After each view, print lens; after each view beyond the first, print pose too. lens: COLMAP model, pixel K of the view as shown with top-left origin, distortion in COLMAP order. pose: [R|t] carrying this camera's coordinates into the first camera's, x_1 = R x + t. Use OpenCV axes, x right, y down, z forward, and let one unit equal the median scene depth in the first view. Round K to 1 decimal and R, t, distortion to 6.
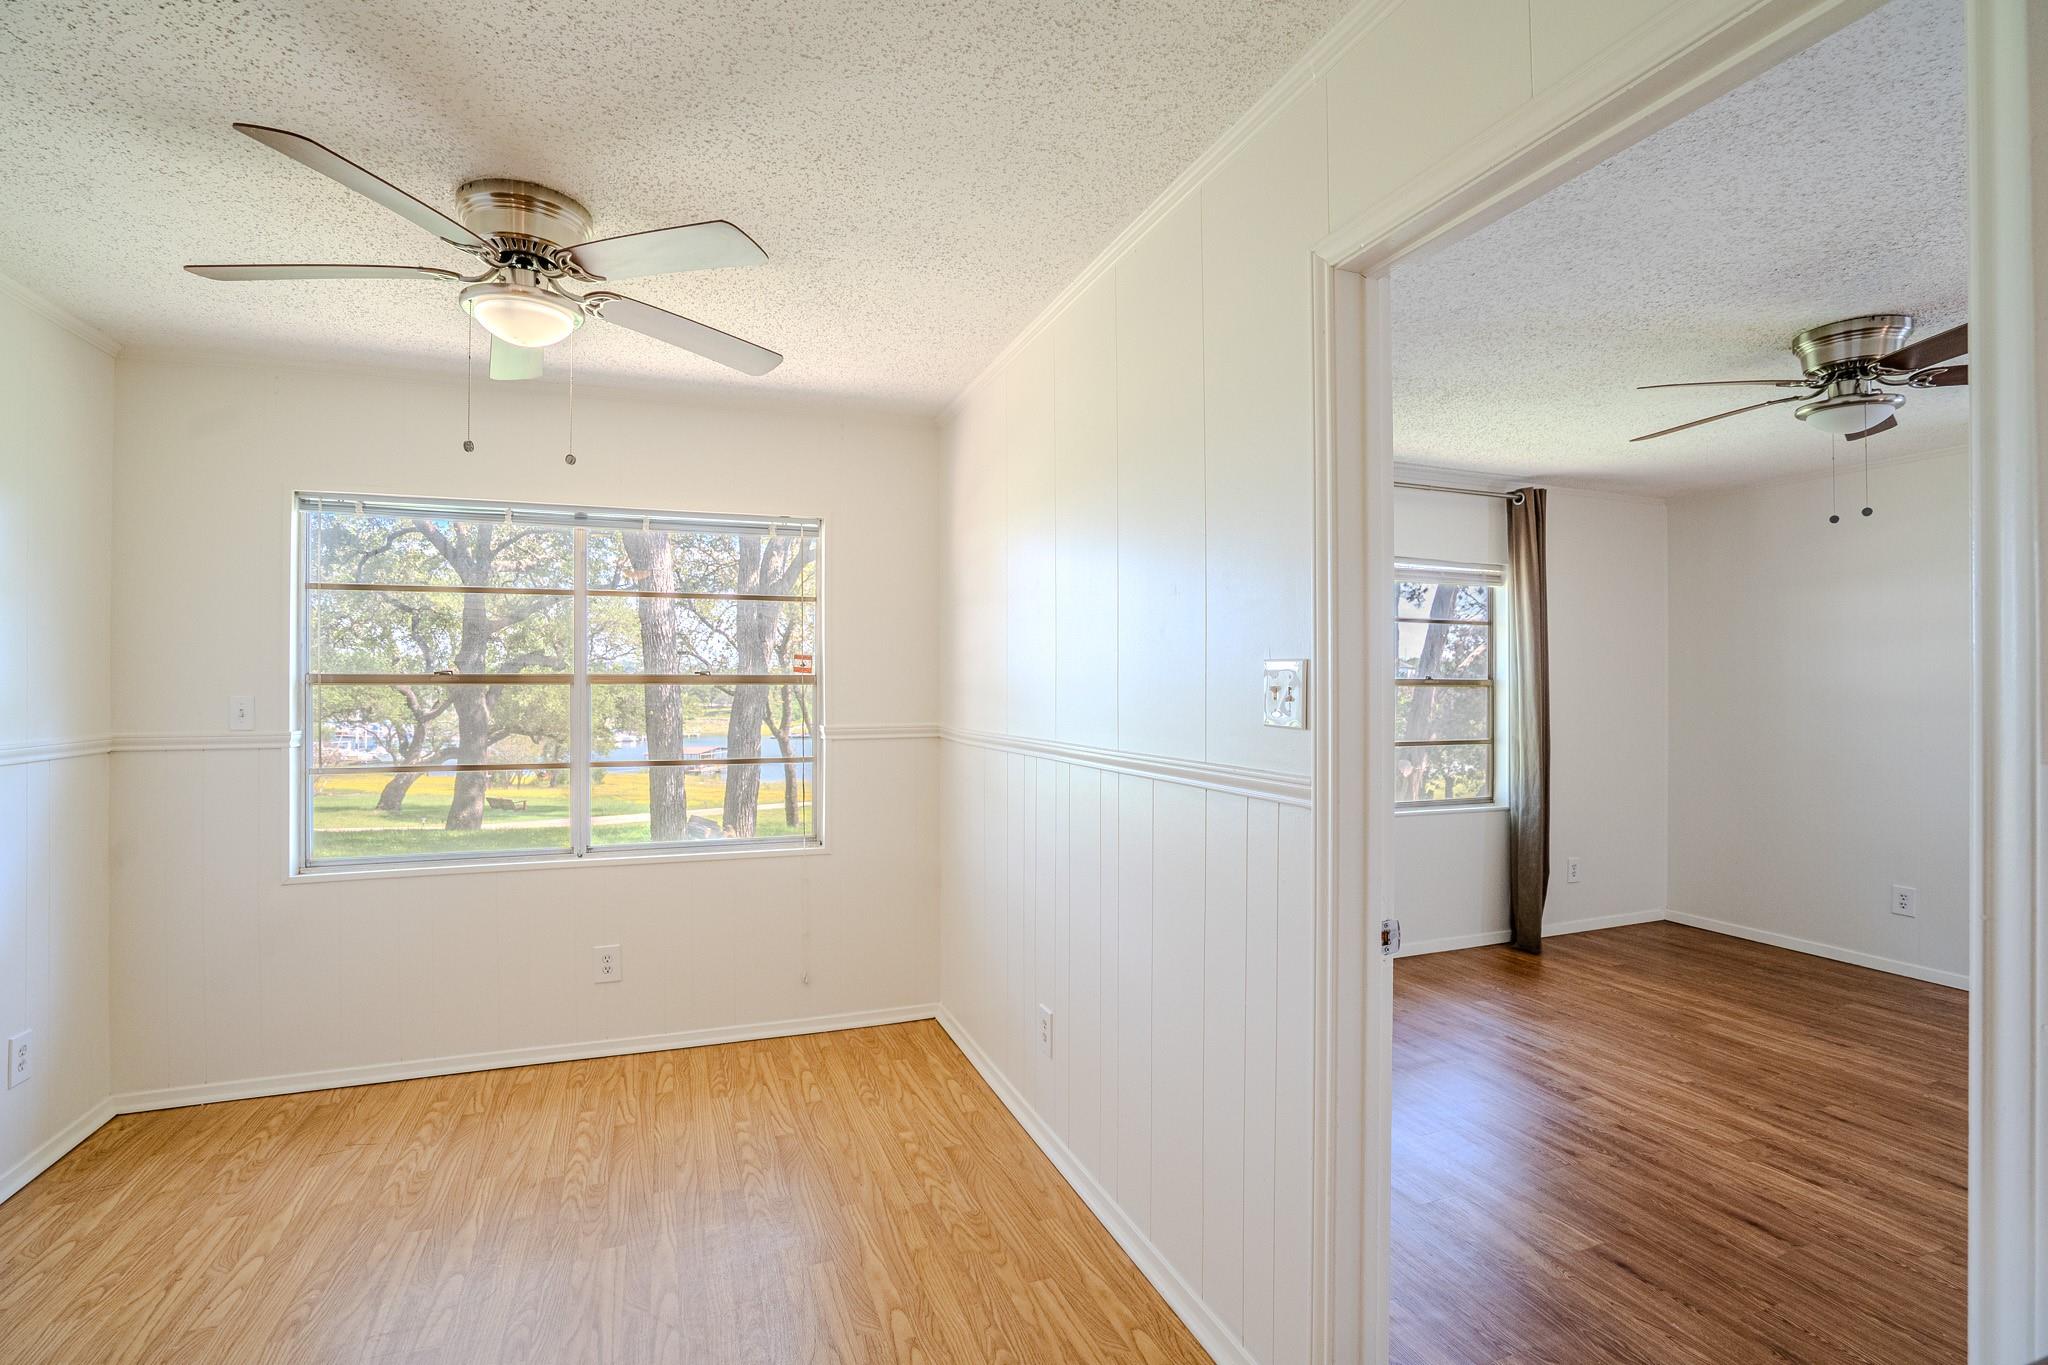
lens RADIAL K [[956.6, 0, 1021.5], [0, 956.6, 681.0], [0, 0, 1]] dist [-0.044074, 0.017049]
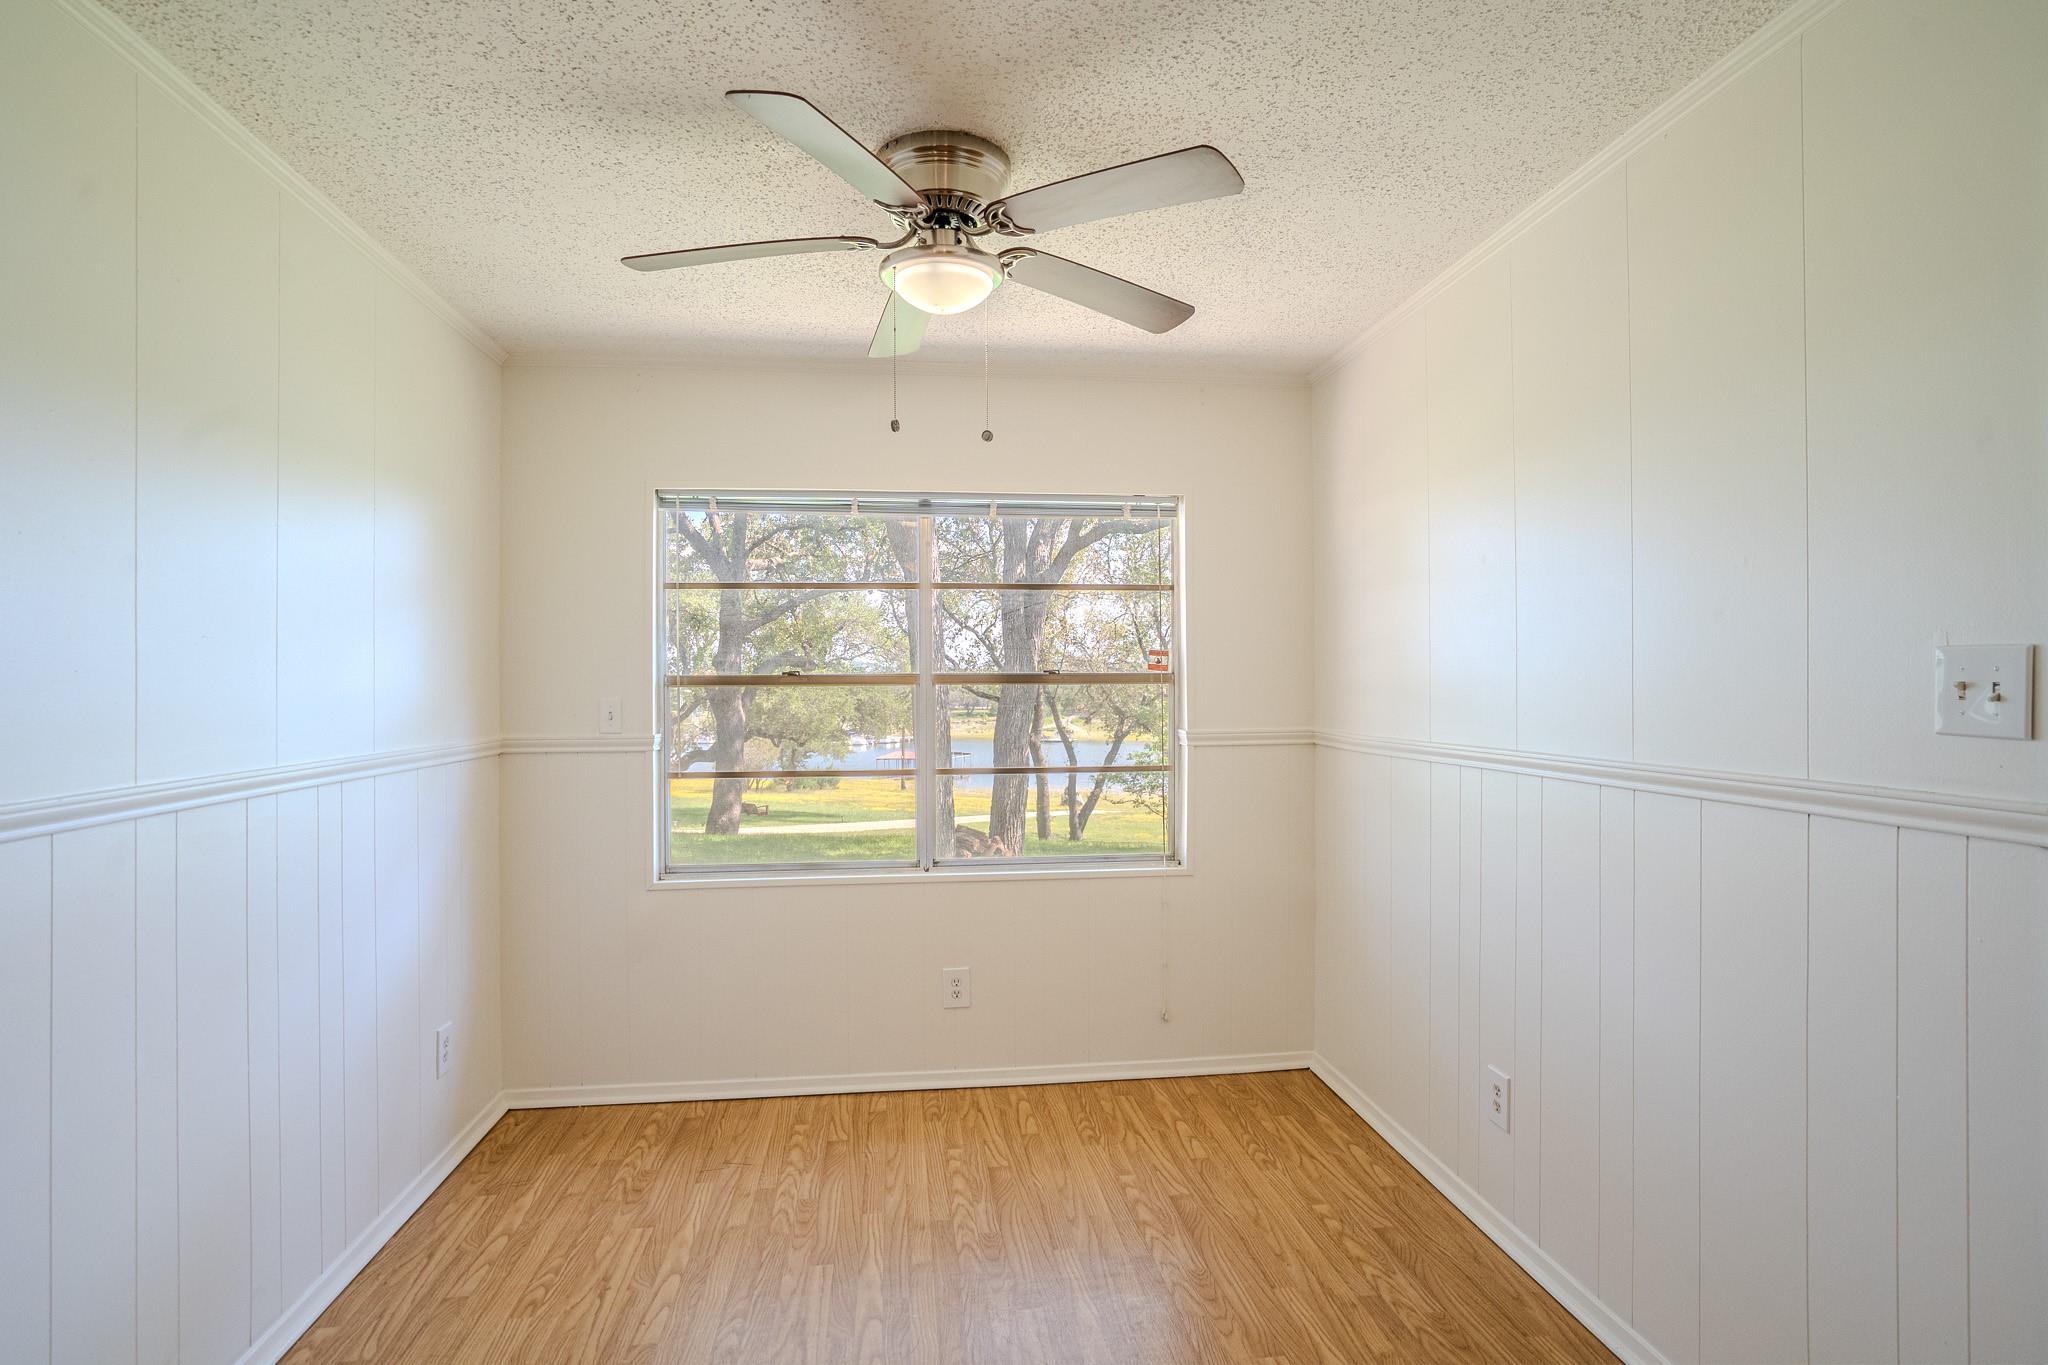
lens RADIAL K [[1059.7, 0, 1024.0], [0, 1059.7, 682.5], [0, 0, 1]] dist [-0.057312, 0.046851]
pose [[0.973021, -0.006000, -0.230640, -0.150923], [0.006527, 0.999978, 0.001521, 0.000344], [0.230626, -0.002985, 0.973038, 0.017951]]
